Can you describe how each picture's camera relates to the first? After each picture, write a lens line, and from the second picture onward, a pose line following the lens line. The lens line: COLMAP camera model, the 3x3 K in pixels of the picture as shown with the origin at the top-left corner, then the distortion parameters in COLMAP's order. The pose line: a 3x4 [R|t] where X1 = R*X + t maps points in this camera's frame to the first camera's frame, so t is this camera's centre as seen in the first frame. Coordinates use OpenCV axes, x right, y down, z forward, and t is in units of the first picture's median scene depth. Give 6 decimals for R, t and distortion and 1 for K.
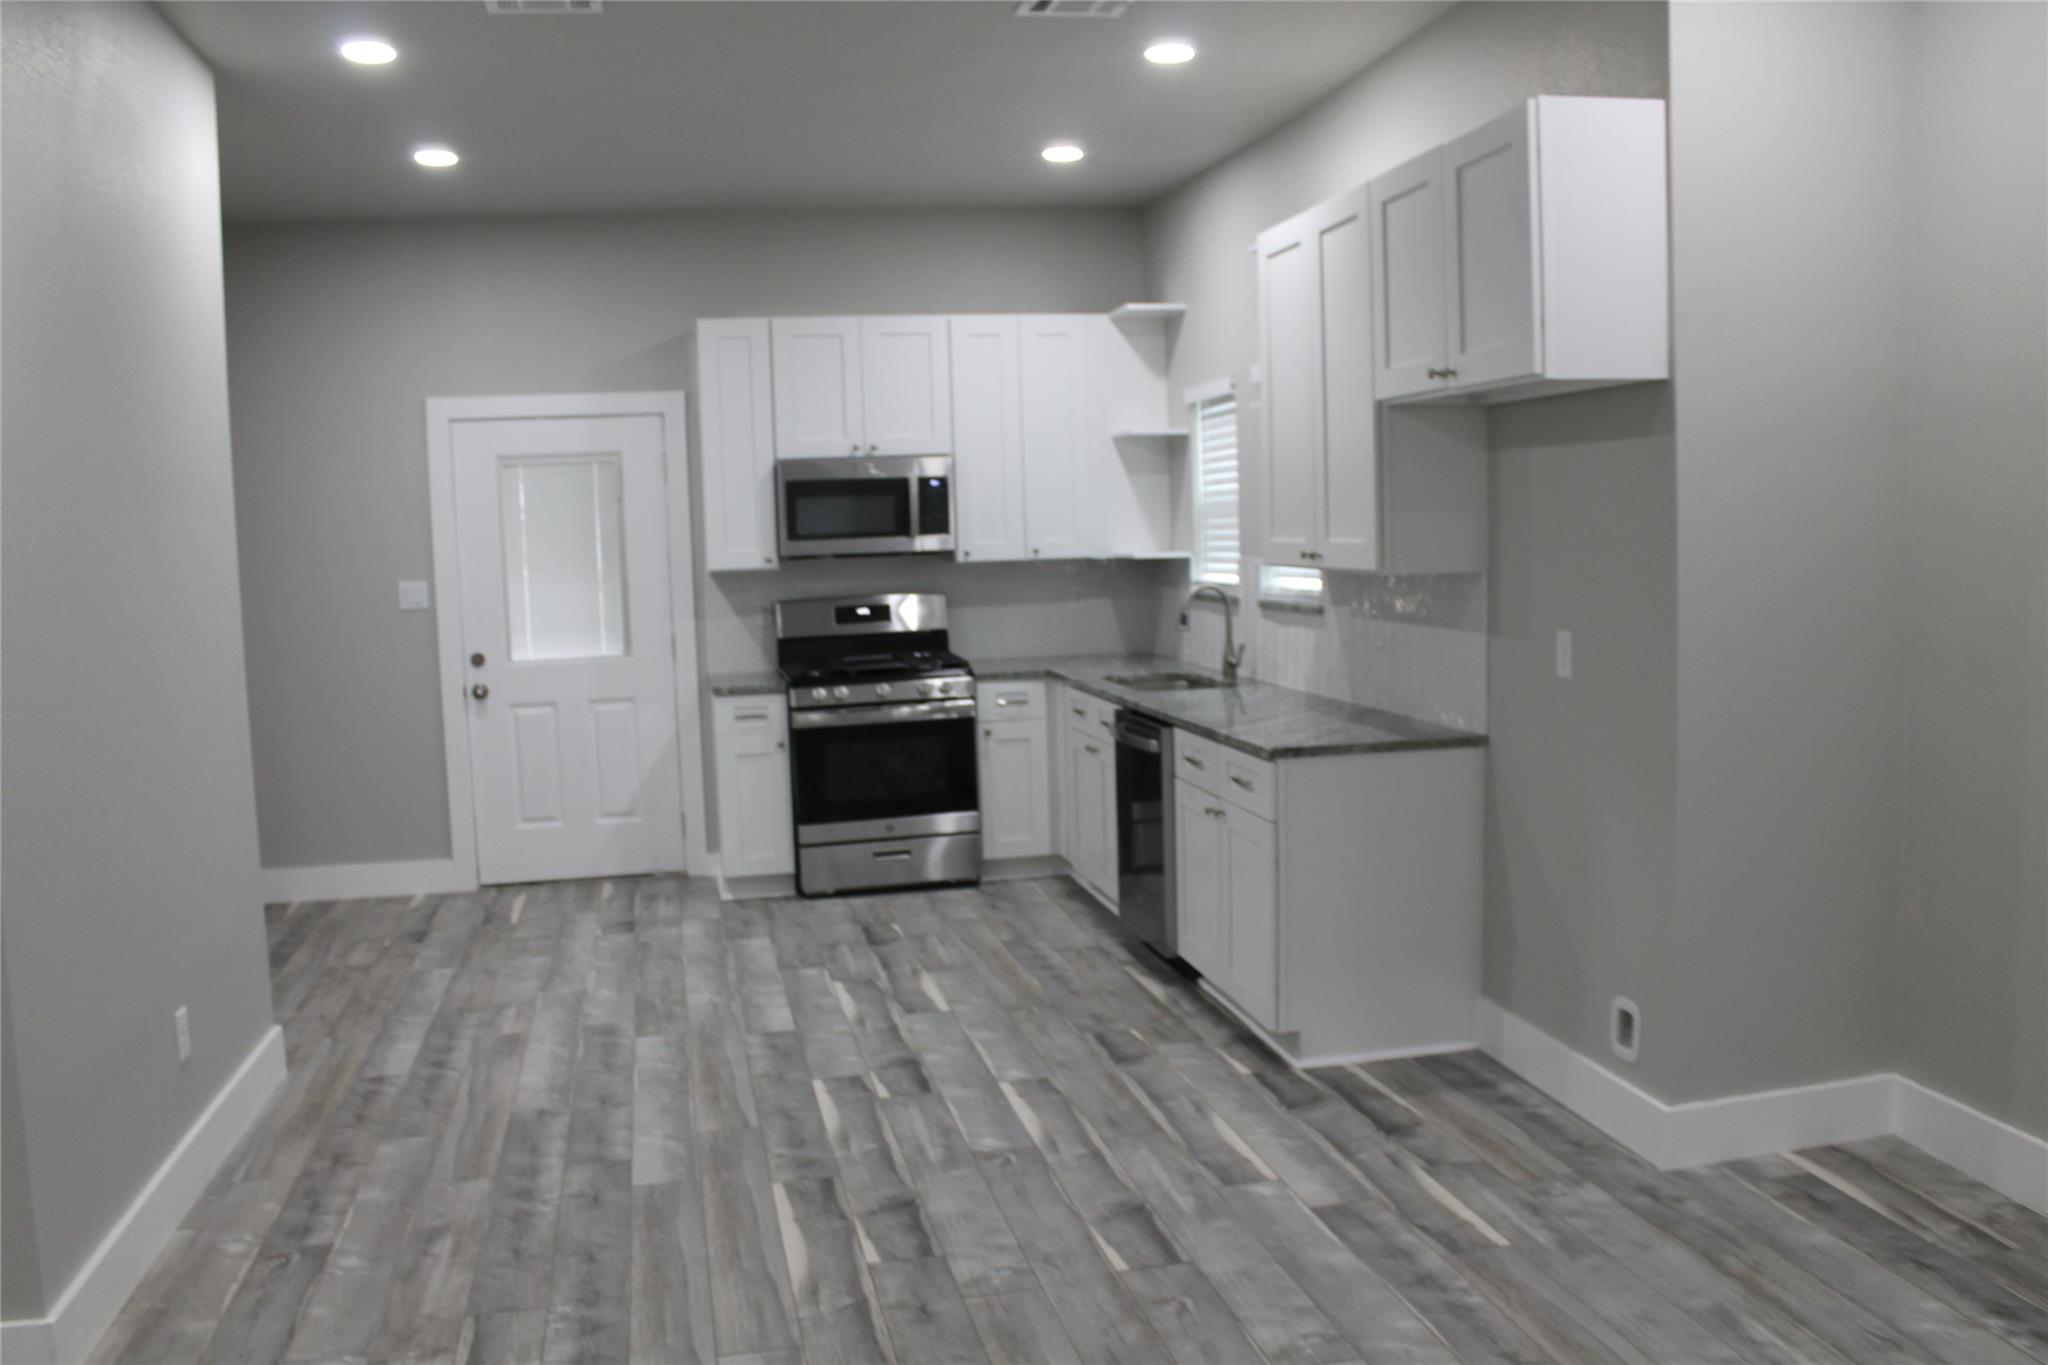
lens RADIAL K [[1712.5, 0, 1024.0], [0, 1712.5, 682.5], [0, 0, 1]] dist [-0.162026, 0.146513]
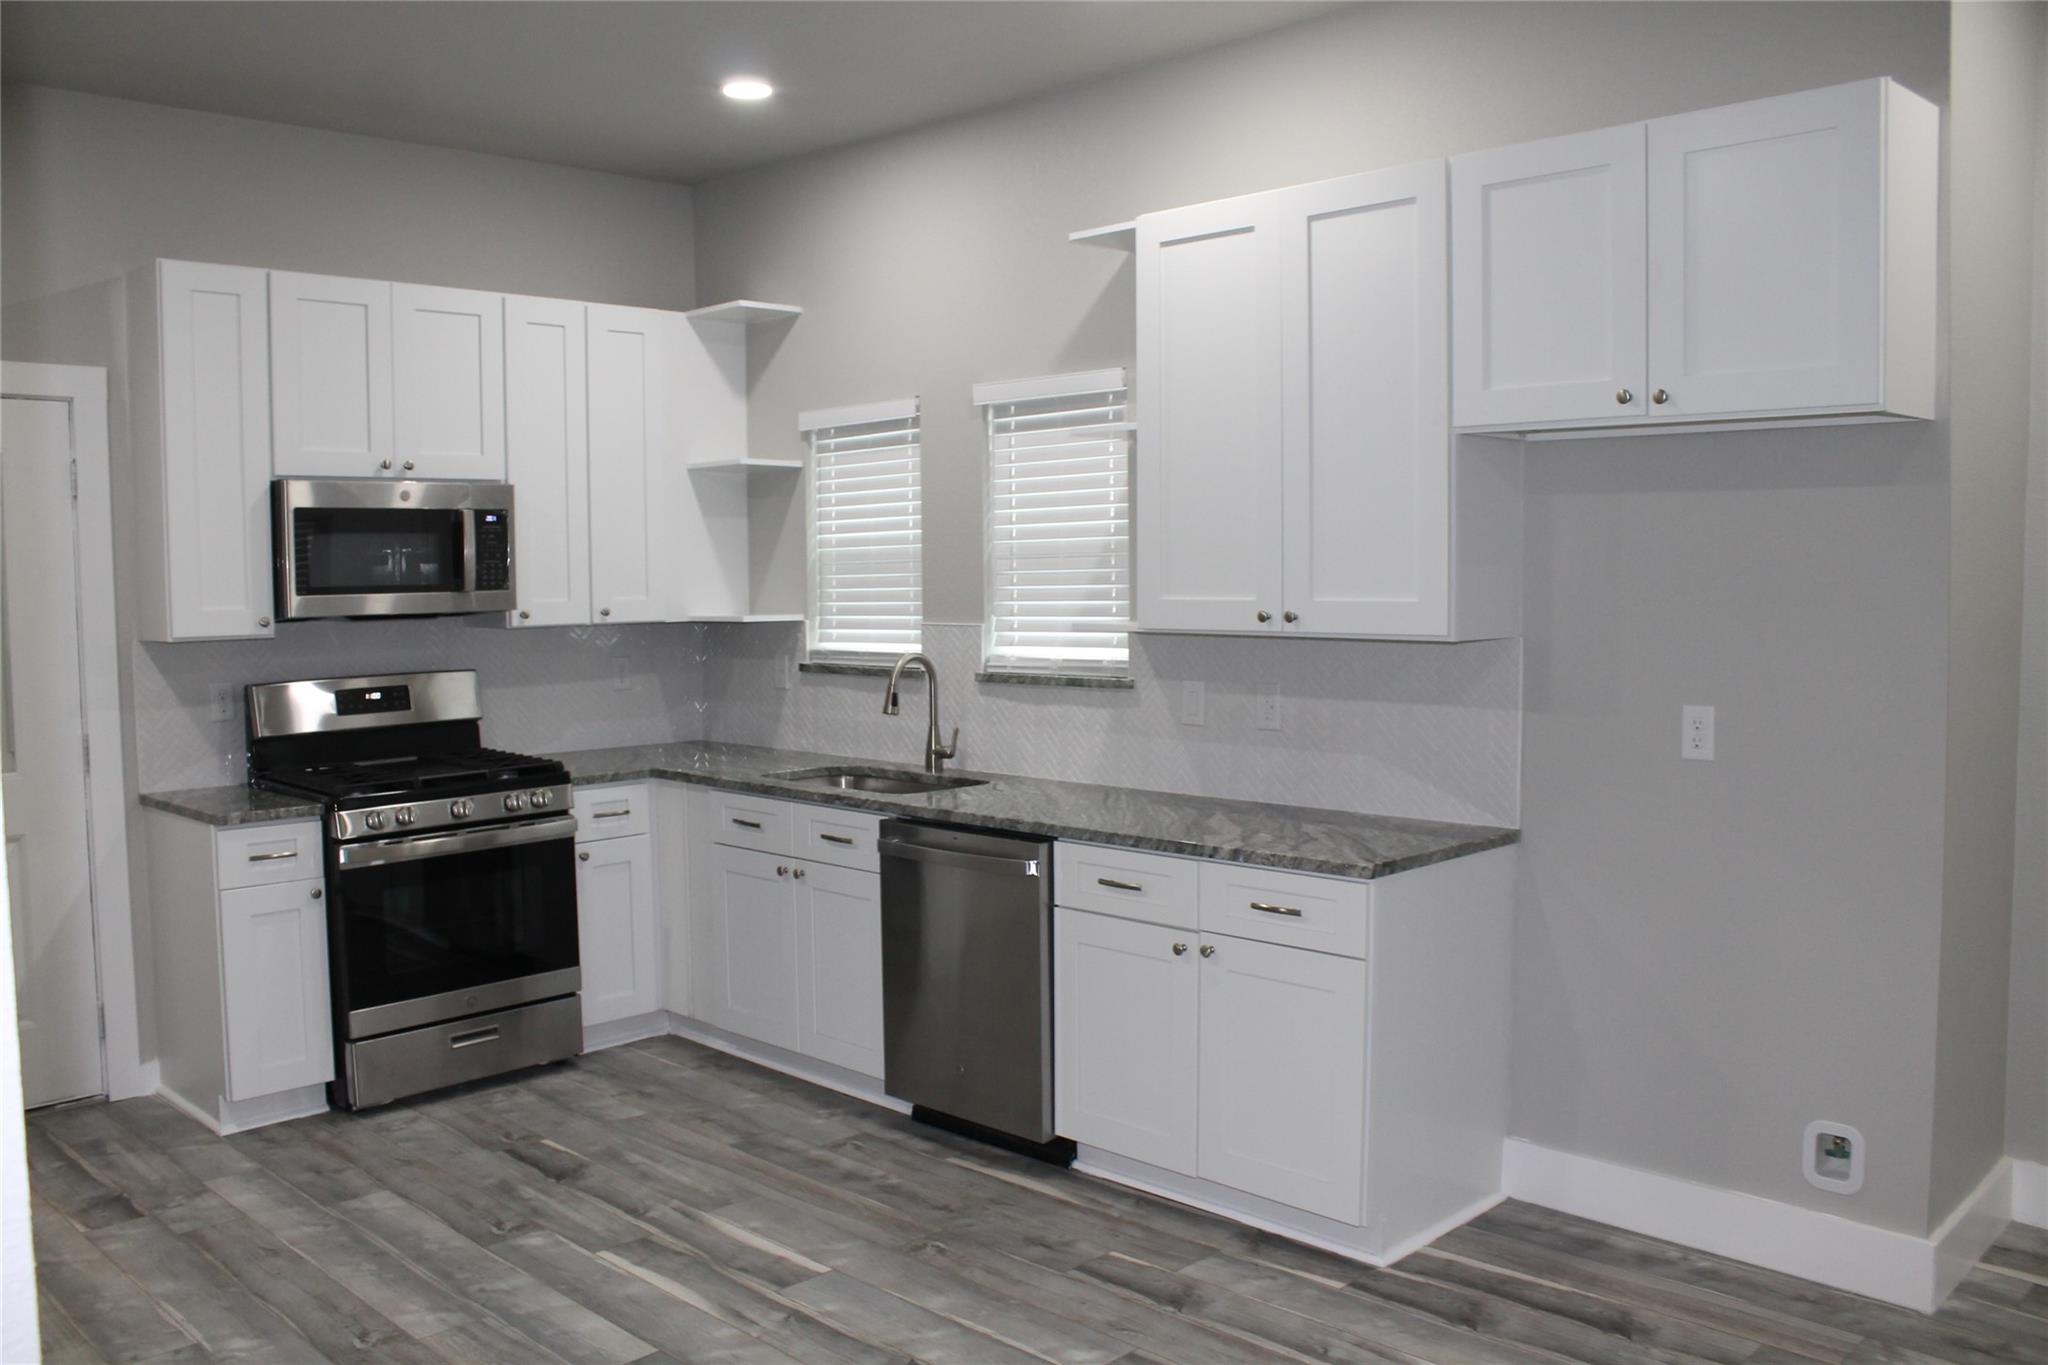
lens RADIAL K [[1712.5, 0, 1024.0], [0, 1712.5, 682.5], [0, 0, 1]] dist [-0.162026, 0.146513]
pose [[0.836183, -0.014111, 0.548269, -0.277208], [0.036550, 0.998880, -0.030034, -0.018019], [-0.547232, 0.045153, 0.835762, 0.297069]]
